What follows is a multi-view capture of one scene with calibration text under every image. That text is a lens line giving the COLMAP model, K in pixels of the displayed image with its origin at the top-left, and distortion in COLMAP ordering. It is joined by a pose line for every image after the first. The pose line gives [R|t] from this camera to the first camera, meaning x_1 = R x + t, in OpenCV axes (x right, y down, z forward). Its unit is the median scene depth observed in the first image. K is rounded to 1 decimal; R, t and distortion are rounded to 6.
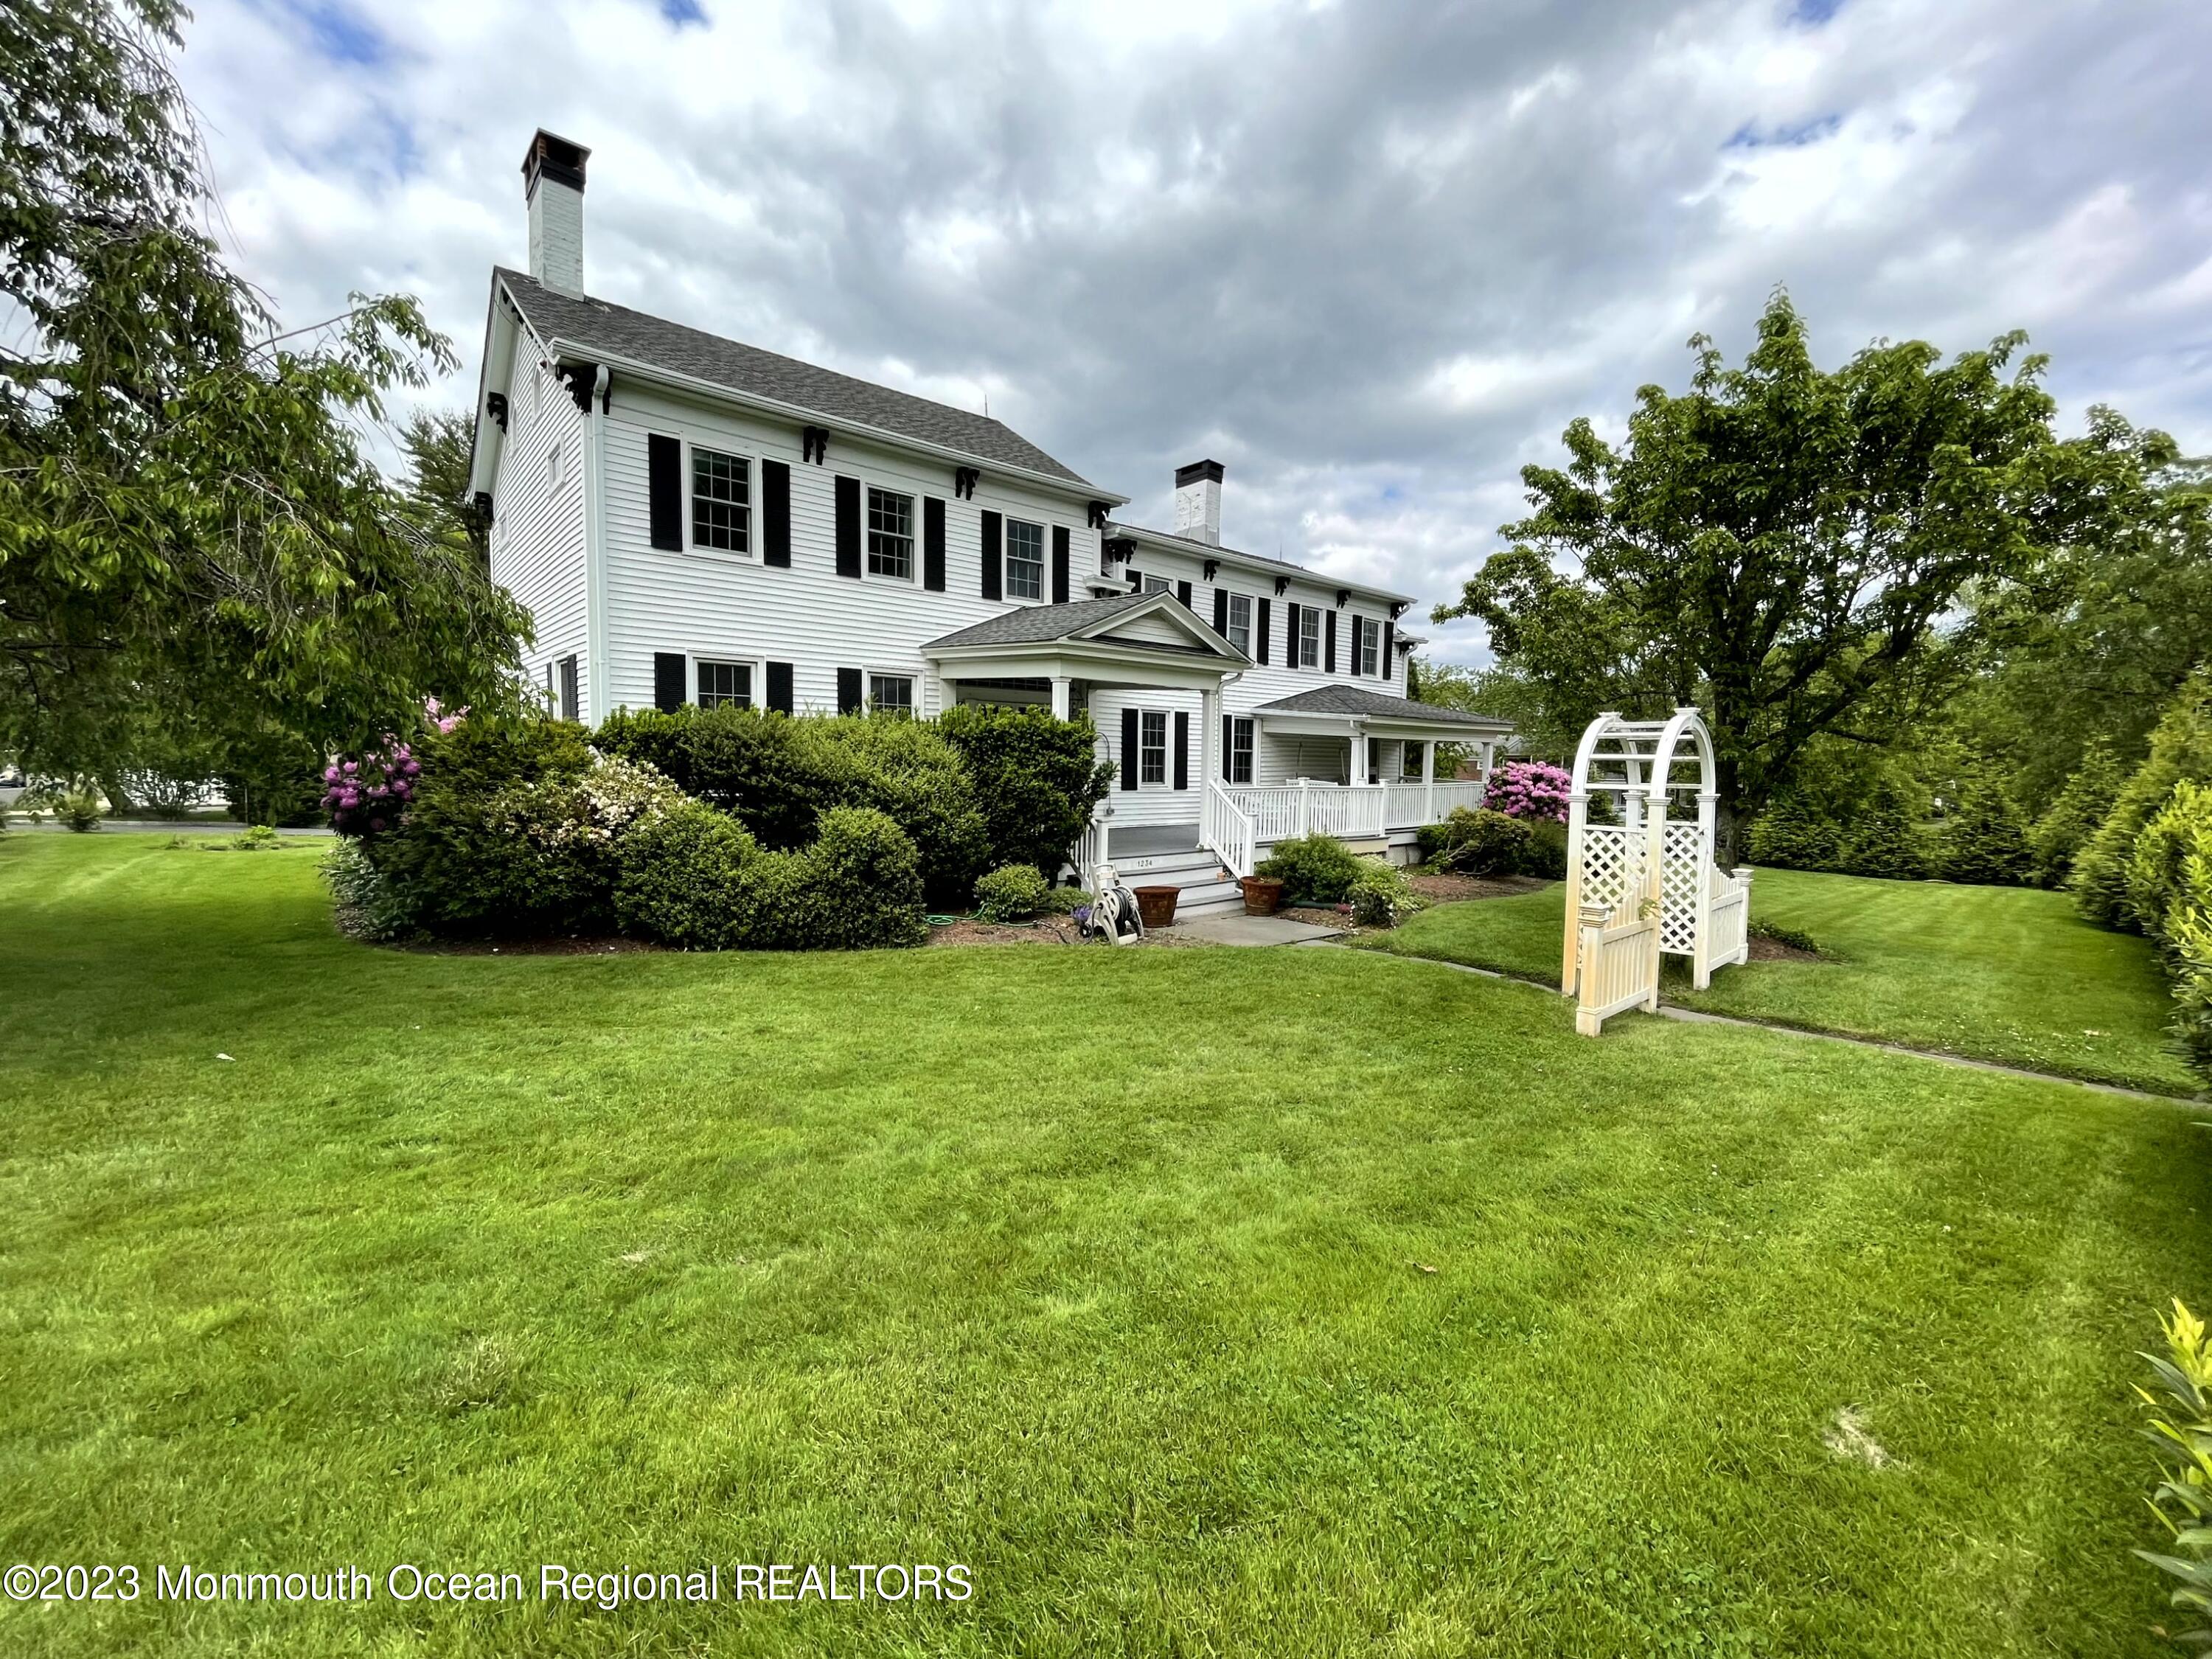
lens RADIAL K [[899.4, 0, 1100.0], [0, 899.4, 829.7], [0, 0, 1]] dist [0.000095, -0.000137]
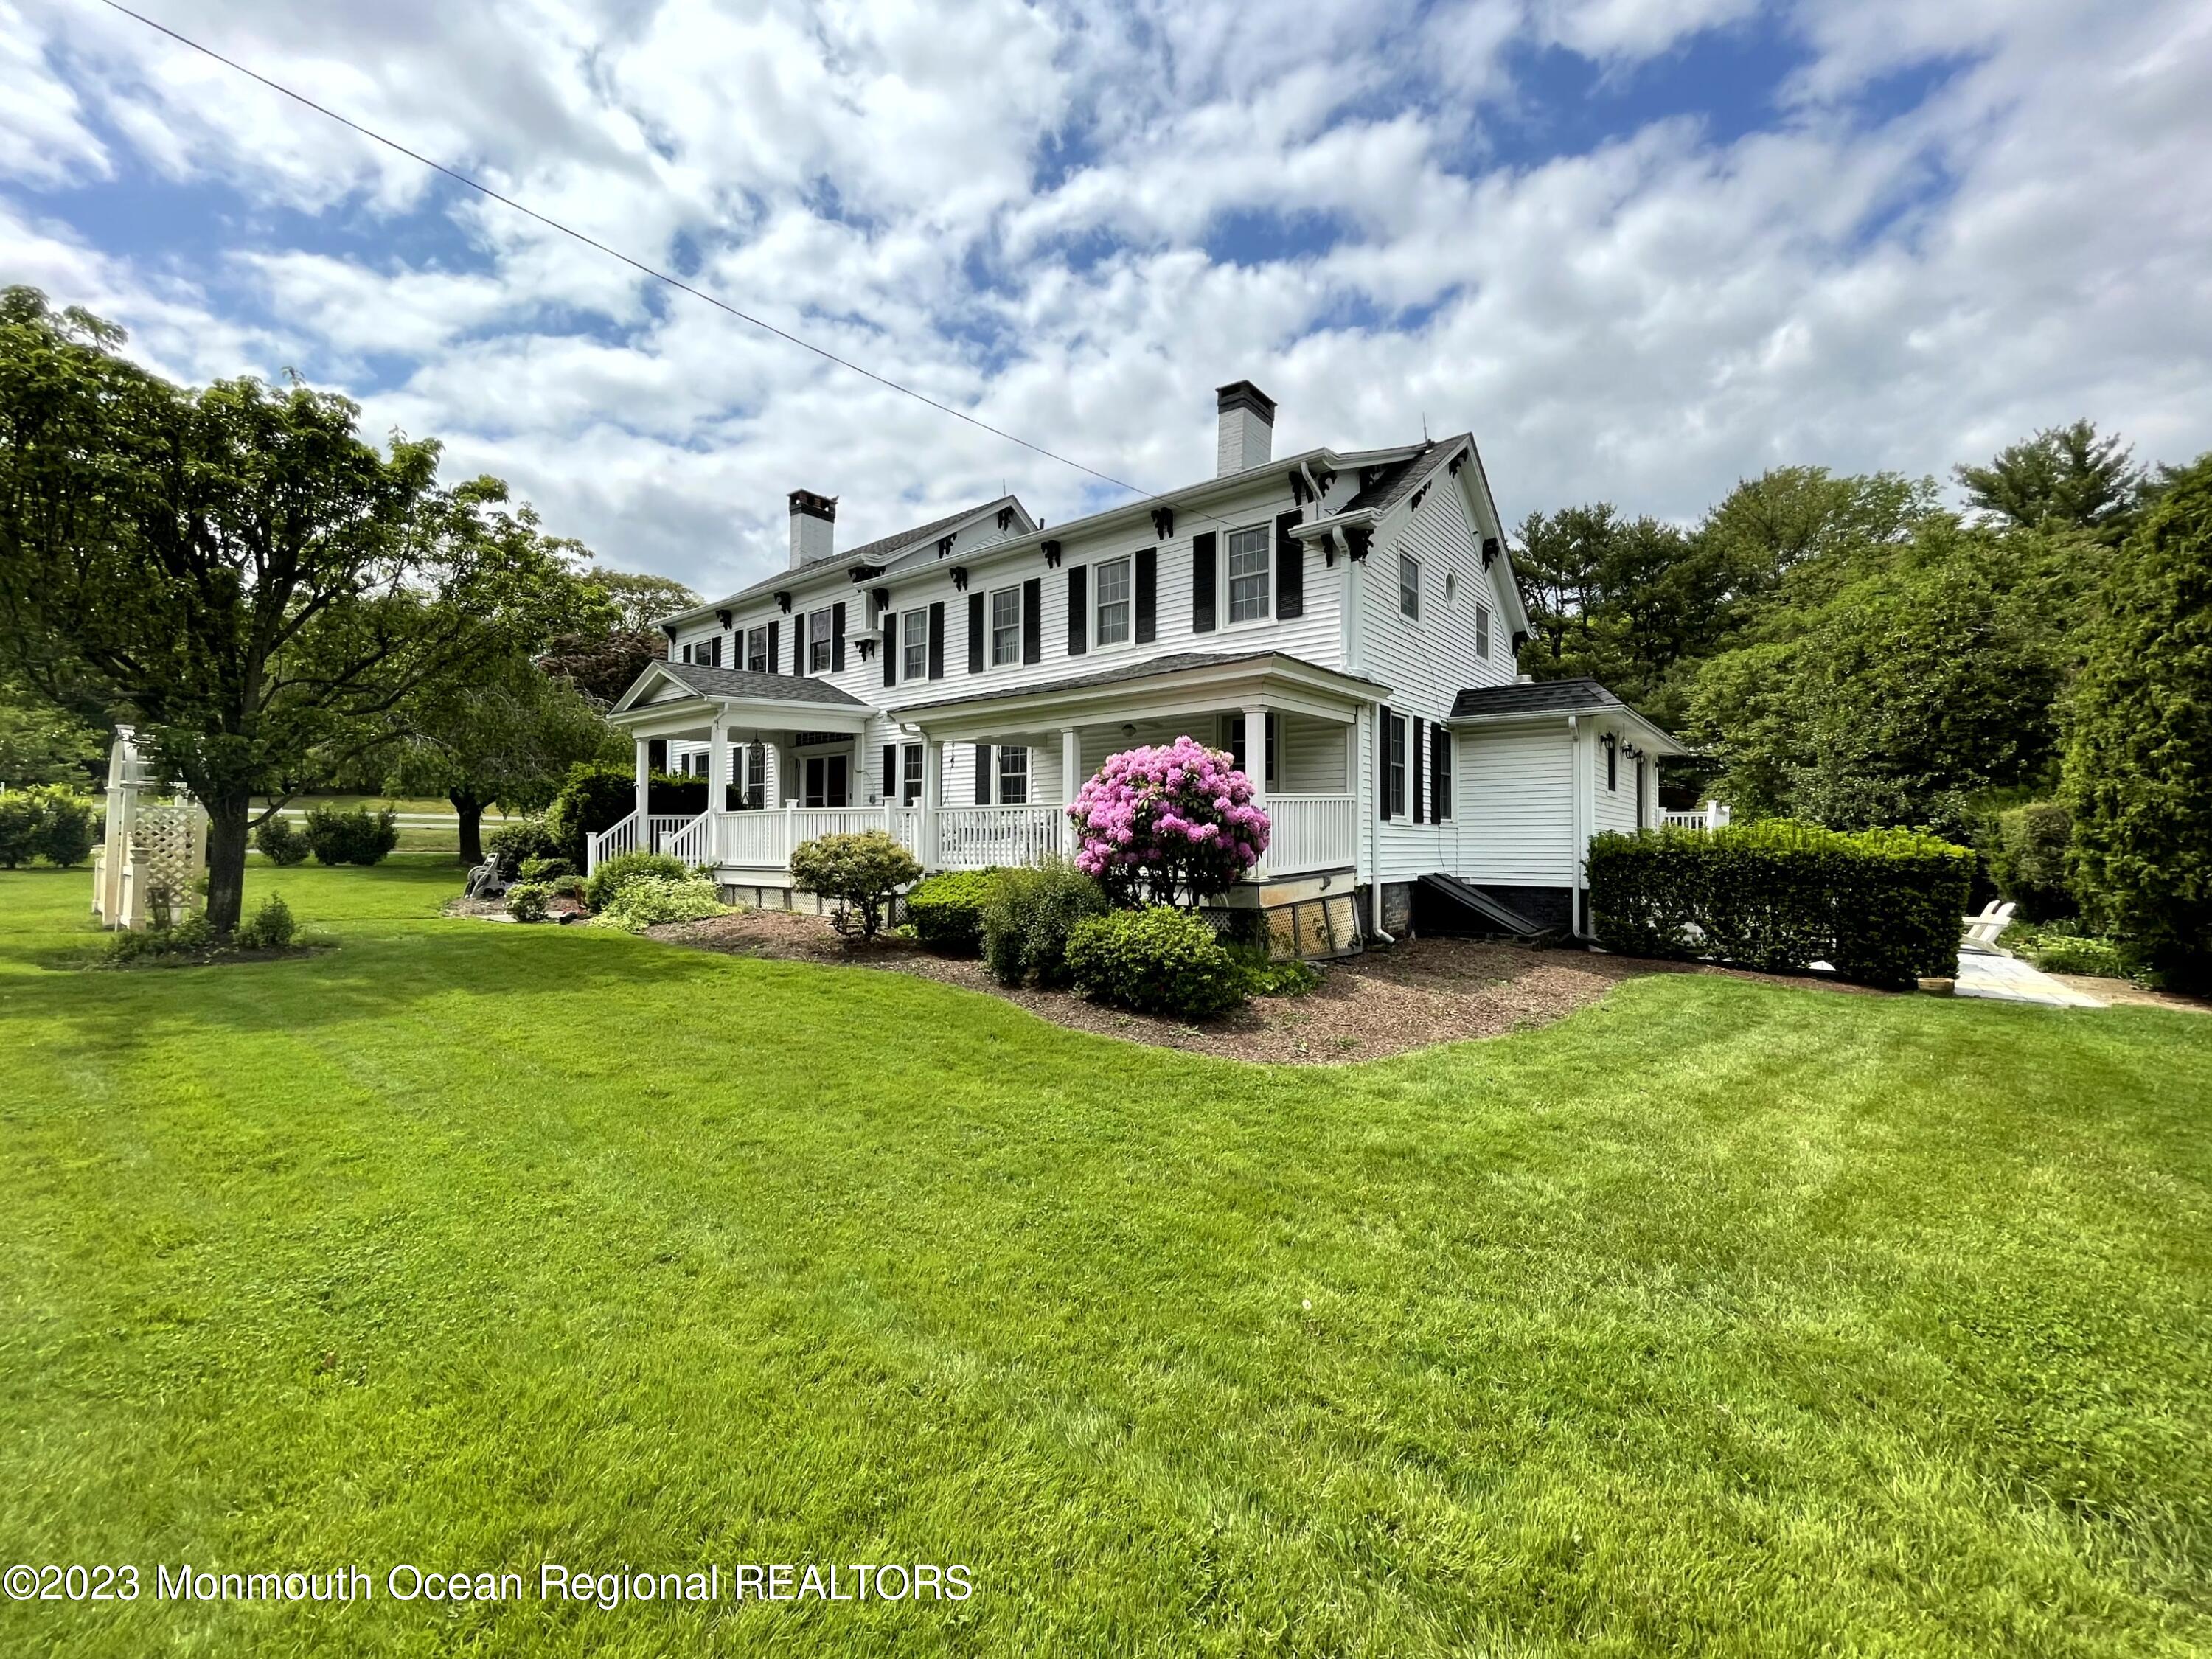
lens RADIAL K [[899.4, 0, 1100.0], [0, 899.4, 829.7], [0, 0, 1]] dist [0.000095, -0.000137]
pose [[0.169929, -0.003756, -0.985449, 0.899415], [-0.053285, 0.998495, -0.012995, -0.027932], [0.984015, 0.054718, 0.169473, 0.865746]]
